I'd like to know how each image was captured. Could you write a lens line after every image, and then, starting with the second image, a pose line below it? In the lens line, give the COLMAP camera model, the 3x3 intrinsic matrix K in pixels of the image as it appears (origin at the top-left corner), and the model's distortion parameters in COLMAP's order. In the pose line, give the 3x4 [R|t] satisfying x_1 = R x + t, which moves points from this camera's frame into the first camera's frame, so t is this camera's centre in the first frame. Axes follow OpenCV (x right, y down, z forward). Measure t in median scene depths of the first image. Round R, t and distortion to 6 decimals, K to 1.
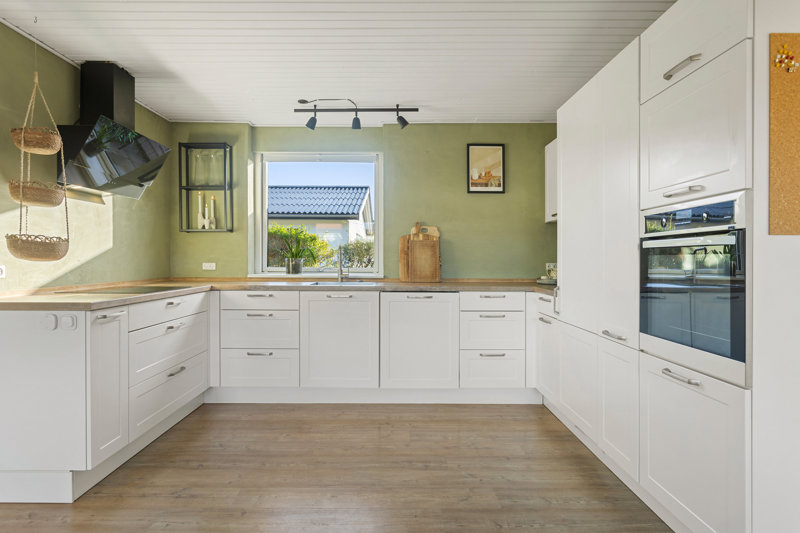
lens RADIAL K [[462.2, 0, 394.2], [0, 462.2, 261.4], [0, 0, 1]] dist [0.001086, 0.002367]
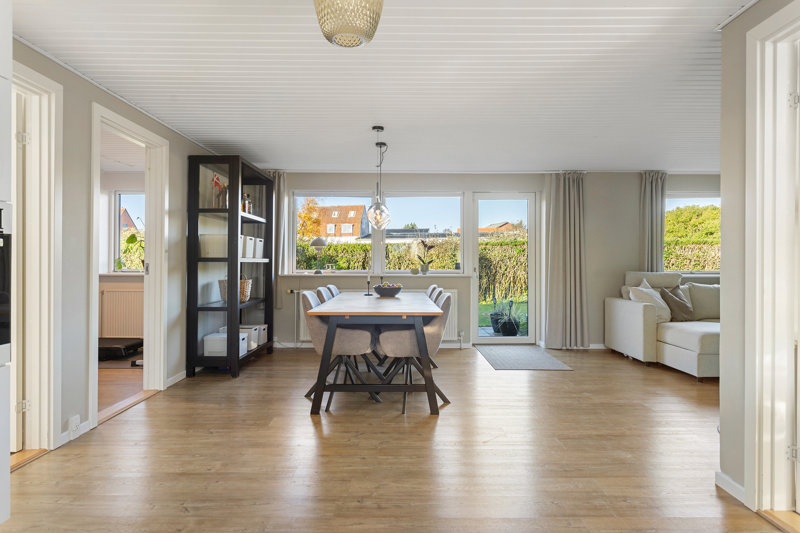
lens RADIAL K [[460.9, 0, 399.4], [0, 460.9, 258.4], [0, 0, 1]] dist [-0.024033, -0.000383]
pose [[-0.999265, -0.005650, -0.037913, 0.013071], [-0.005833, 0.999972, 0.004696, -0.013130], [0.037886, 0.004913, -0.999270, 0.753888]]
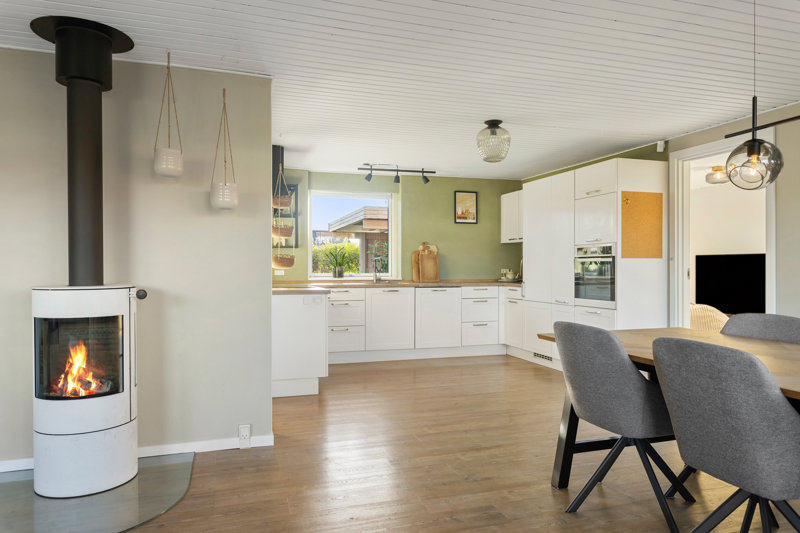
lens RADIAL K [[540.1, 0, 400.2], [0, 540.1, 272.9], [0, 0, 1]] dist [0.010009, 0.001661]
pose [[0.957333, -0.006491, 0.288913, -0.596220], [0.004592, 0.999963, 0.007248, 0.002056], [-0.288950, -0.005612, 0.957328, -0.733632]]
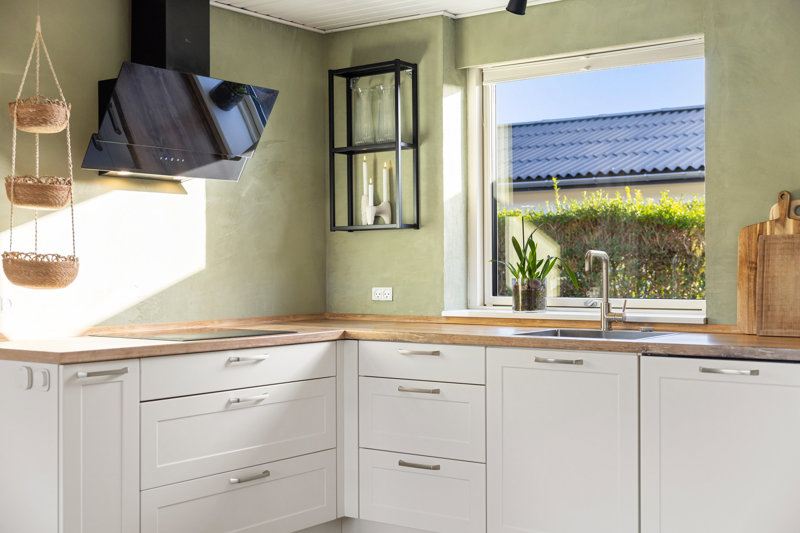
lens RADIAL K [[1052.7, 0, 377.8], [0, 1052.7, 267.0], [0, 0, 1]] dist [0.023317, 0.000000]
pose [[0.801711, -0.008172, -0.597656, 0.368238], [0.004308, 0.999960, -0.007895, -0.012340], [0.597697, 0.003755, 0.801714, 0.025561]]
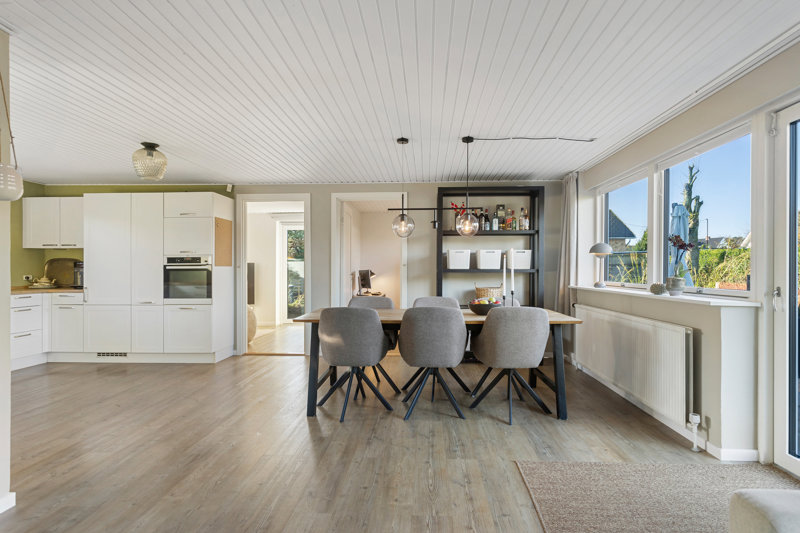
lens RADIAL K [[420.8, 0, 403.2], [0, 420.8, 276.0], [0, 0, 1]] dist [-0.001235, 0.002214]
pose [[0.093704, -0.020316, 0.995393, -1.028037], [0.008846, 0.999769, 0.019573, -0.011101], [-0.995561, 0.006972, 0.093862, -0.378027]]
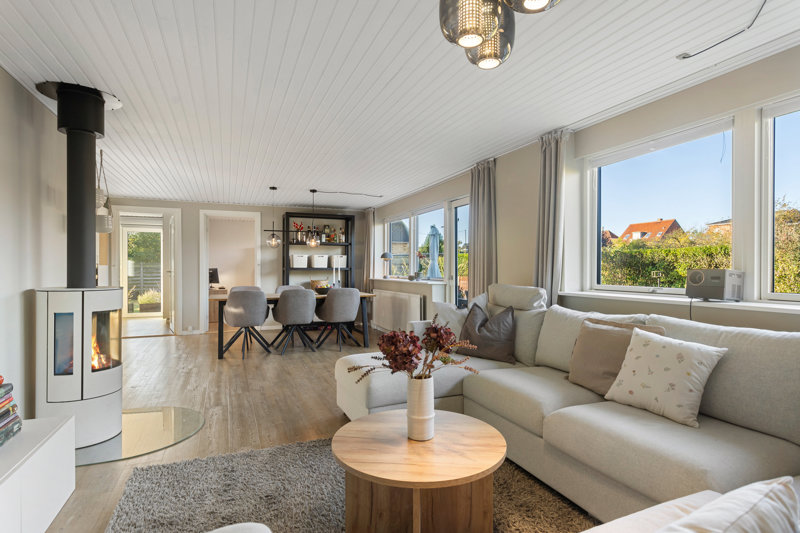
lens RADIAL K [[420.8, 0, 399.0], [0, 420.8, 269.1], [0, 0, 1]] dist [-0.001235, 0.002214]
pose [[-0.346195, -0.007028, 0.938136, -1.715923], [0.005635, 0.999938, 0.009571, -0.015644], [-0.938146, 0.008600, -0.346134, -0.175252]]
